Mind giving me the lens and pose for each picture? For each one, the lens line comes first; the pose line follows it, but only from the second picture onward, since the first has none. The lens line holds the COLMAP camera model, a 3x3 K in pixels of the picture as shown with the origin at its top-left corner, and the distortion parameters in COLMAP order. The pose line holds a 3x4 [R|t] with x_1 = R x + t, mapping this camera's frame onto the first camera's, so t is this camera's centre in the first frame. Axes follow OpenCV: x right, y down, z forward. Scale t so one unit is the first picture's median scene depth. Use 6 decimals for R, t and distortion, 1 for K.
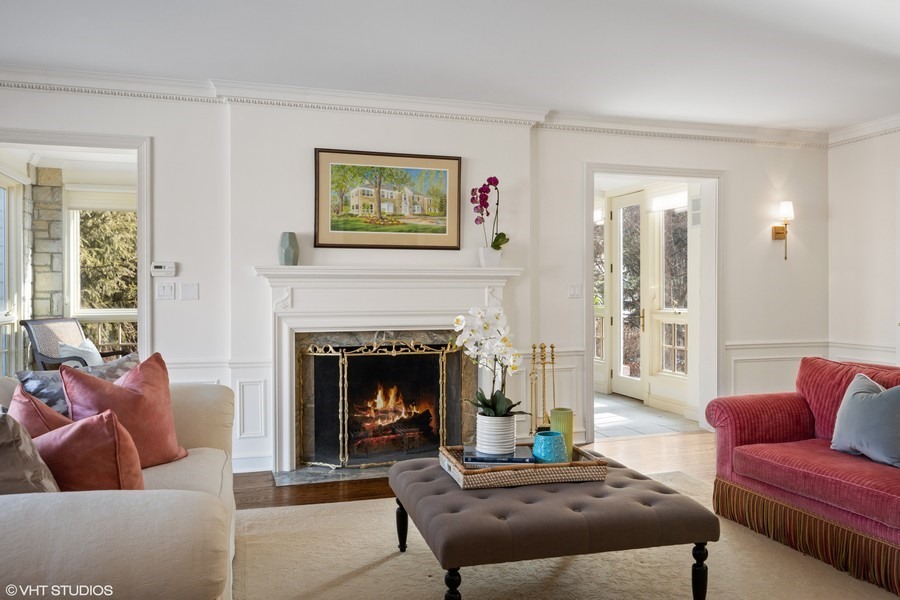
lens RADIAL K [[720.7, 0, 450.0], [0, 720.7, 300.0], [0, 0, 1]] dist [-0.000201, -0.002010]
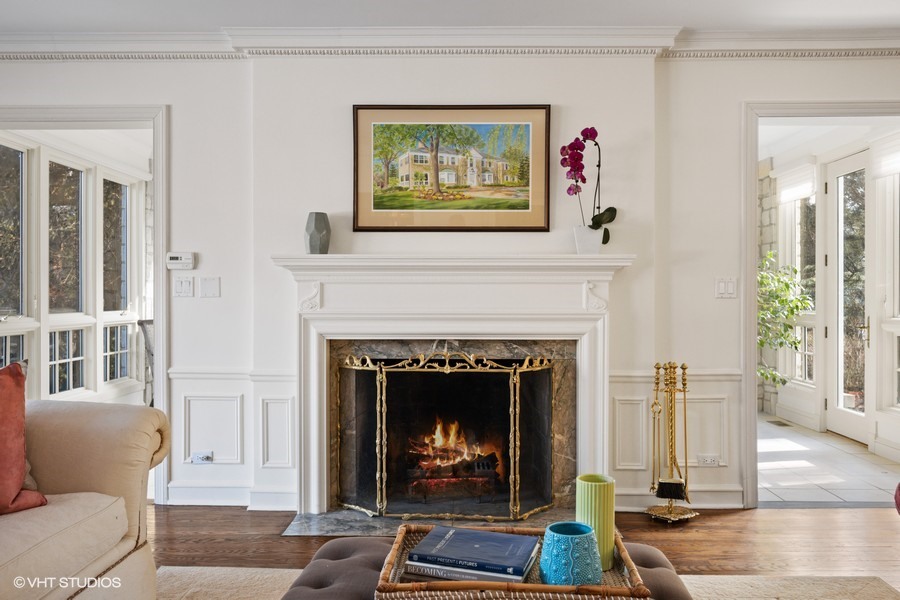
lens RADIAL K [[736.0, 0, 450.0], [0, 736.0, 300.0], [0, 0, 1]] dist [-0.001442, 0.004878]
pose [[0.944960, 0.004541, -0.327155, 0.172315], [-0.006967, 0.999956, -0.006246, 0.006043], [0.327112, 0.008182, 0.944950, 0.272012]]
